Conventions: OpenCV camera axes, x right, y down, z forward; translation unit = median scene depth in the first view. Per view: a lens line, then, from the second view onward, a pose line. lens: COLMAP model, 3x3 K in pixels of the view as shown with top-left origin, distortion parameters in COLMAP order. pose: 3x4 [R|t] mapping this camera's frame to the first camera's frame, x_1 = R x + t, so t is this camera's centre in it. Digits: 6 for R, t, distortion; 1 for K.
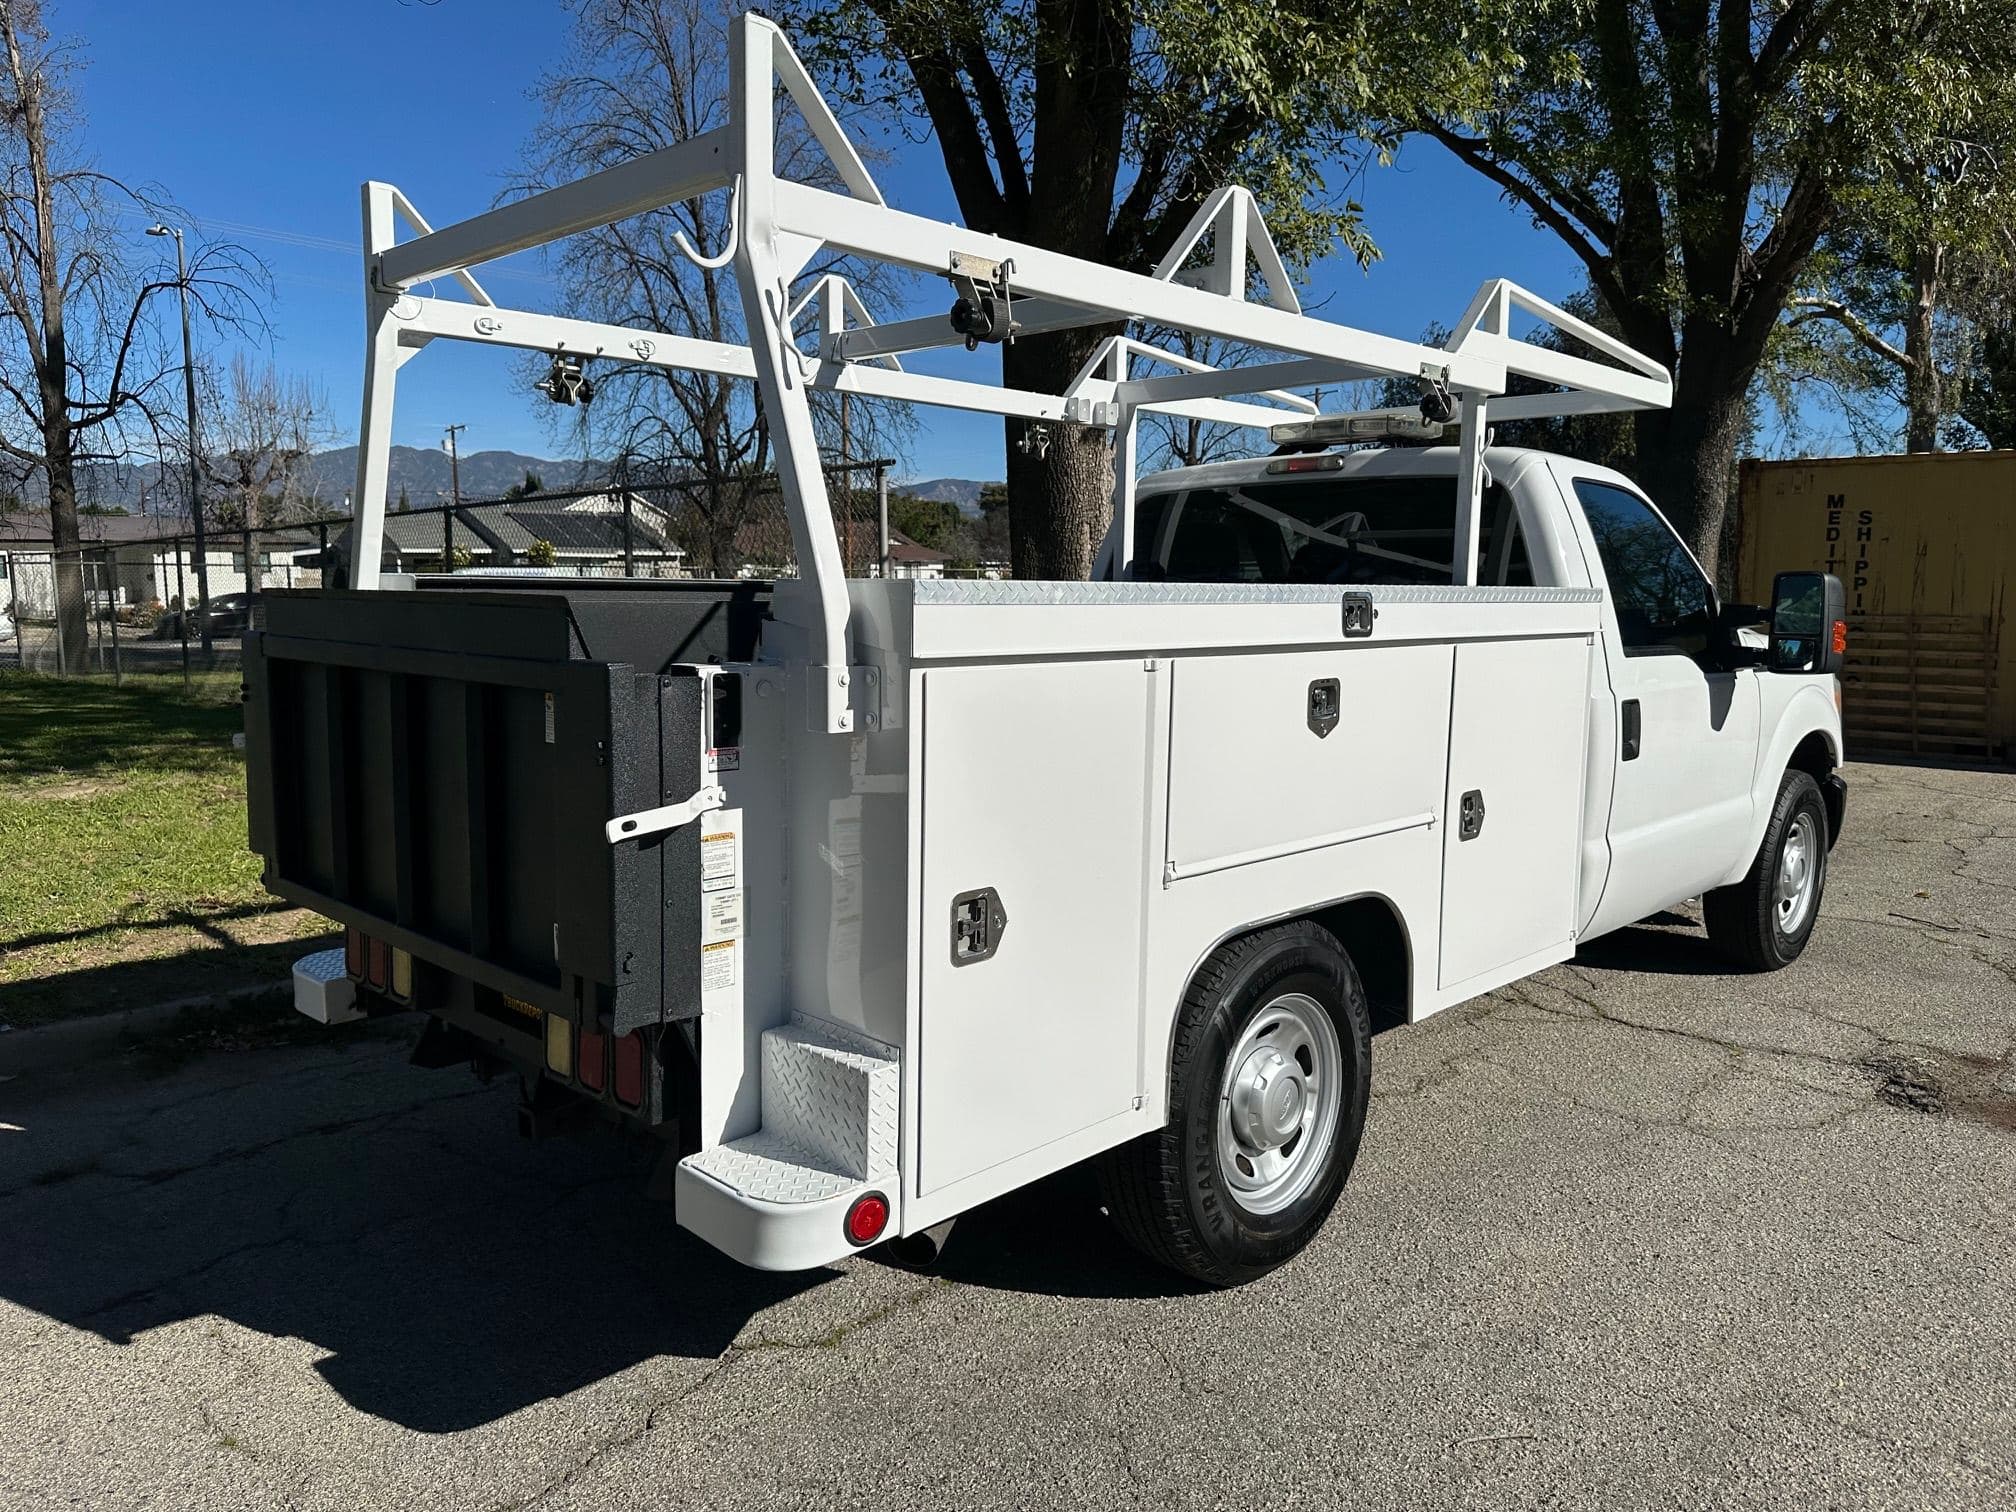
lens RADIAL K [[1408.0, 0, 1012.6], [0, 1408.0, 746.9], [0, 0, 1]] dist [0.090426, -0.120589]
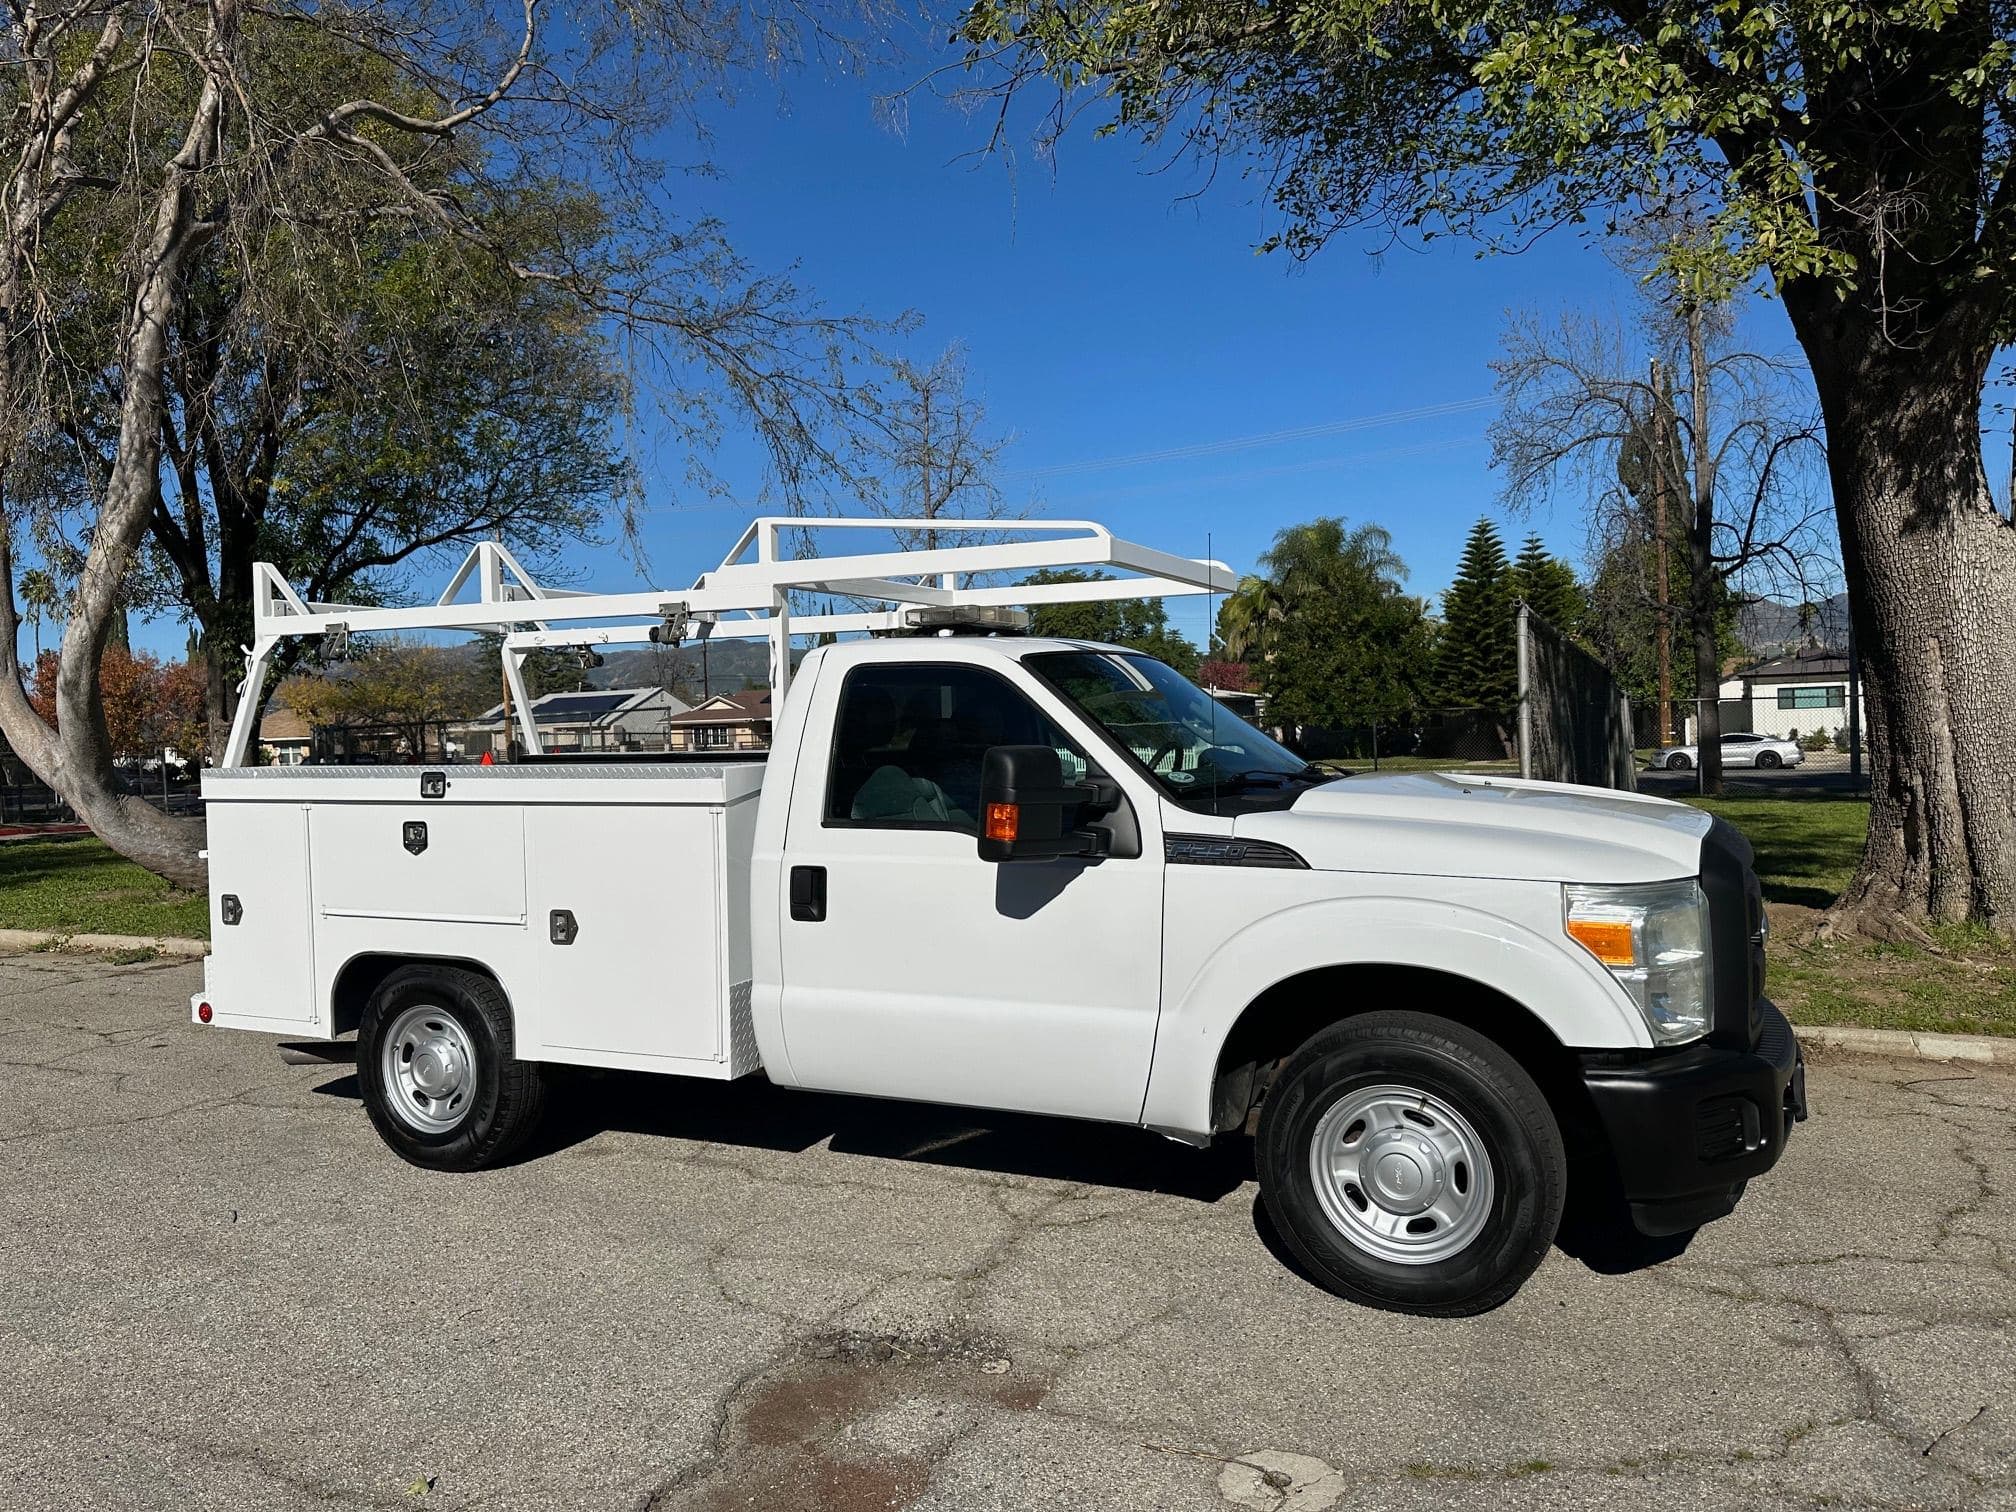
lens RADIAL K [[1390.6, 0, 1009.6], [0, 1390.6, 733.6], [0, 0, 1]] dist [0.098419, -0.135843]
pose [[0.336076, -0.007240, -0.941807, 1.517114], [-0.081443, 0.996001, -0.036719, -0.109057], [0.938307, 0.089044, 0.334142, 0.788290]]
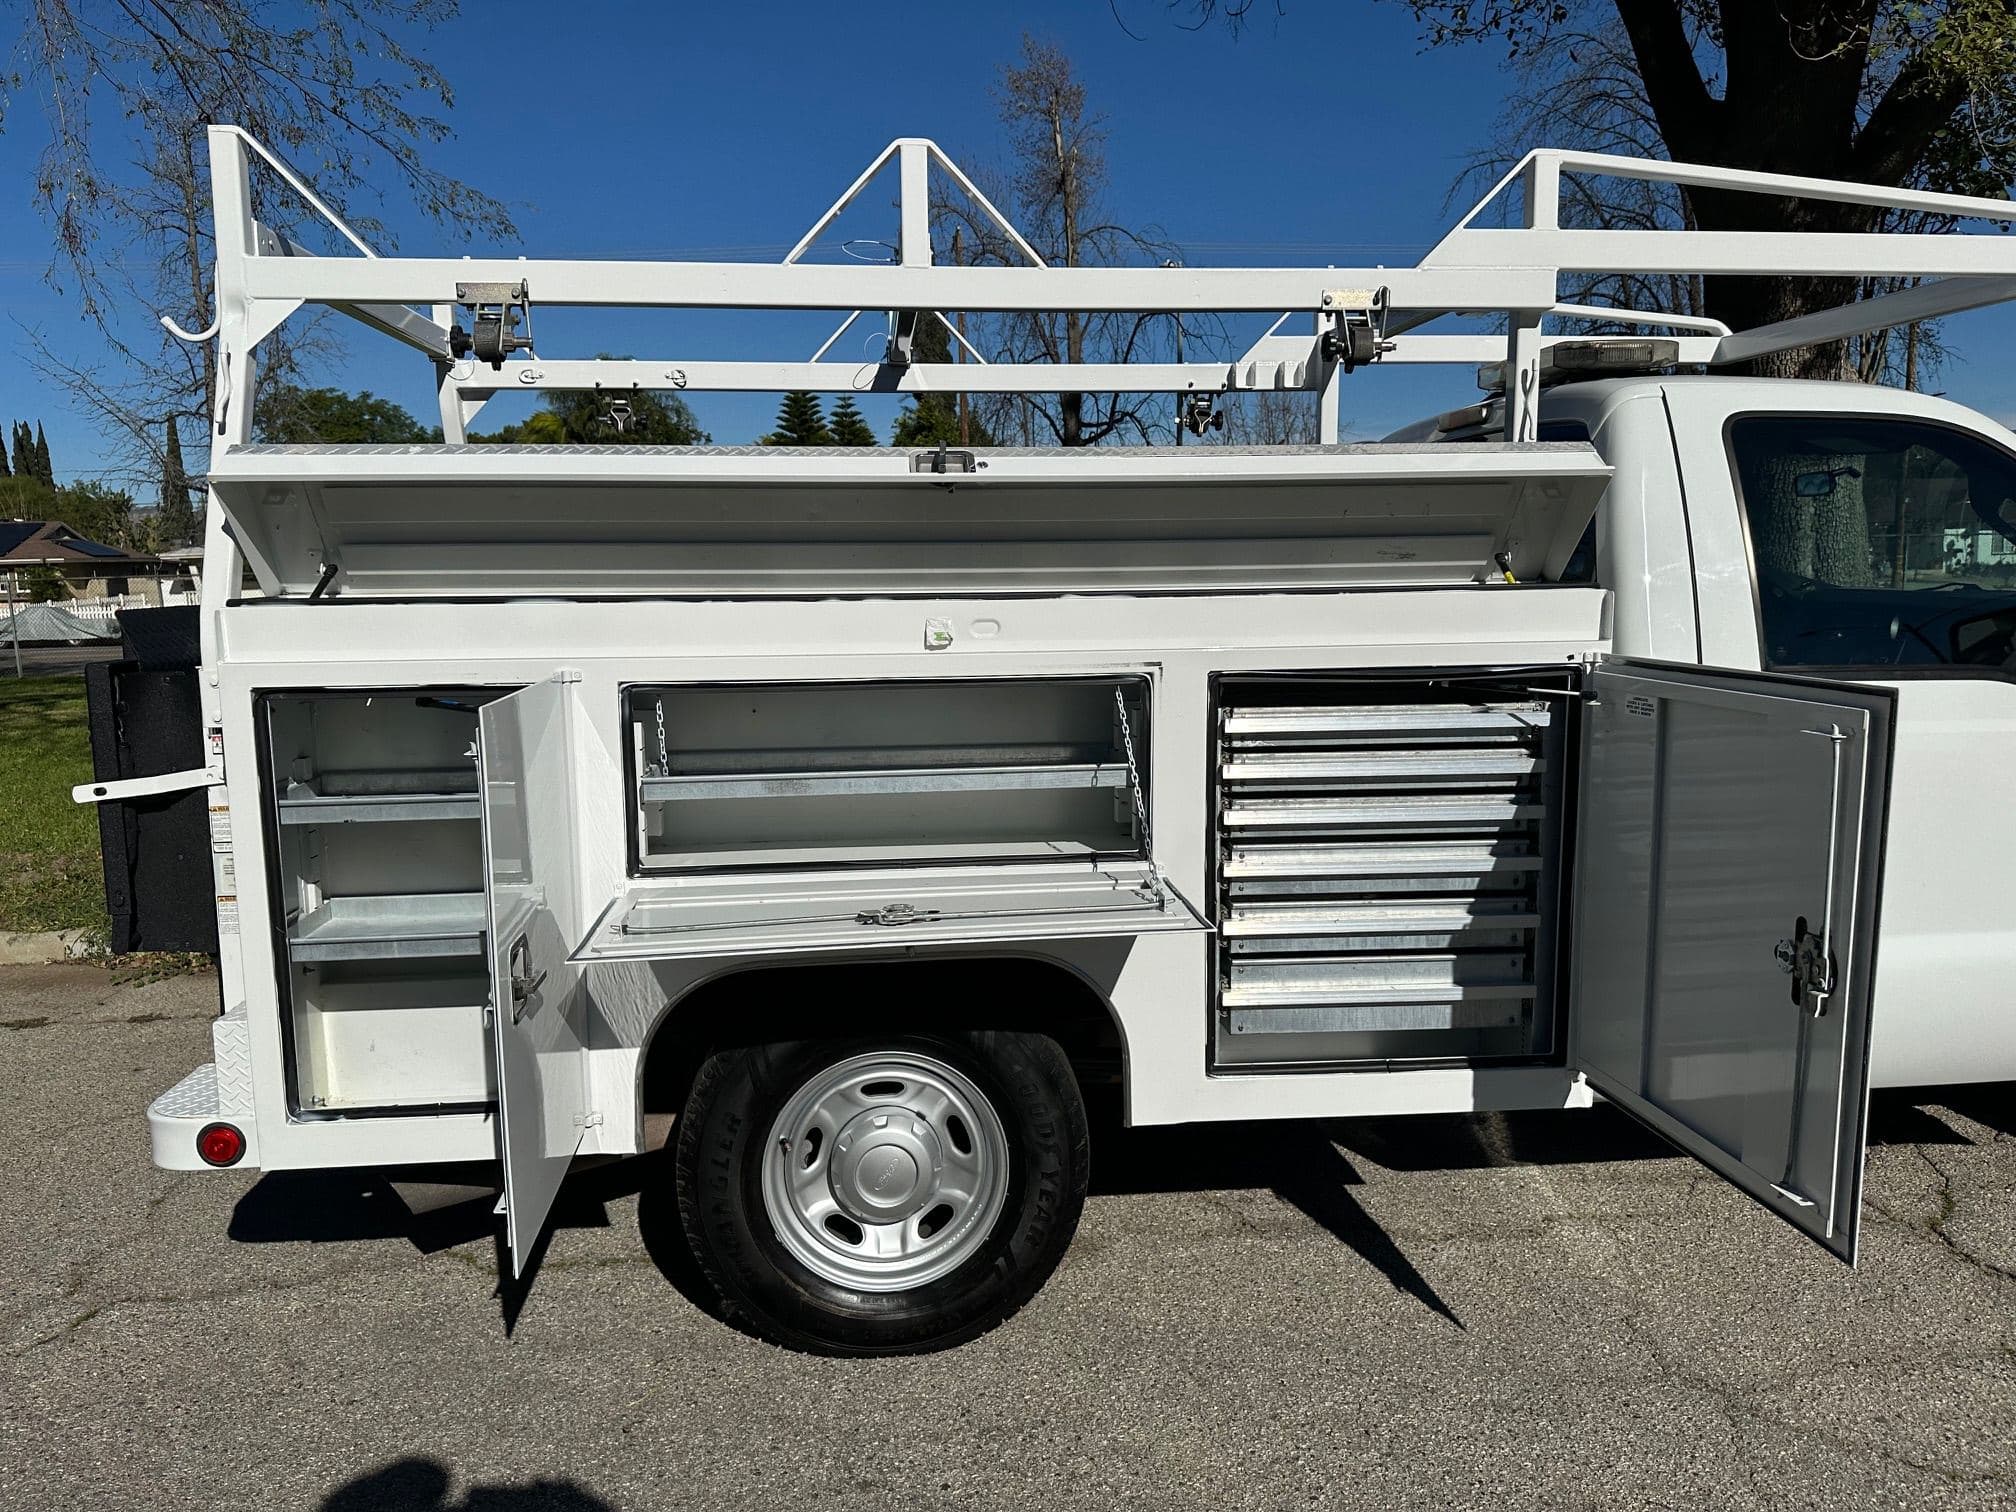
lens RADIAL K [[1404.4, 0, 1009.6], [0, 1404.4, 740.5], [0, 0, 1]] dist [0.066567, -0.083994]
pose [[0.765114, 0.062202, -0.640884, 0.596634], [-0.053741, 0.998019, 0.032706, -0.038725], [0.641649, 0.009418, 0.766941, 0.275481]]
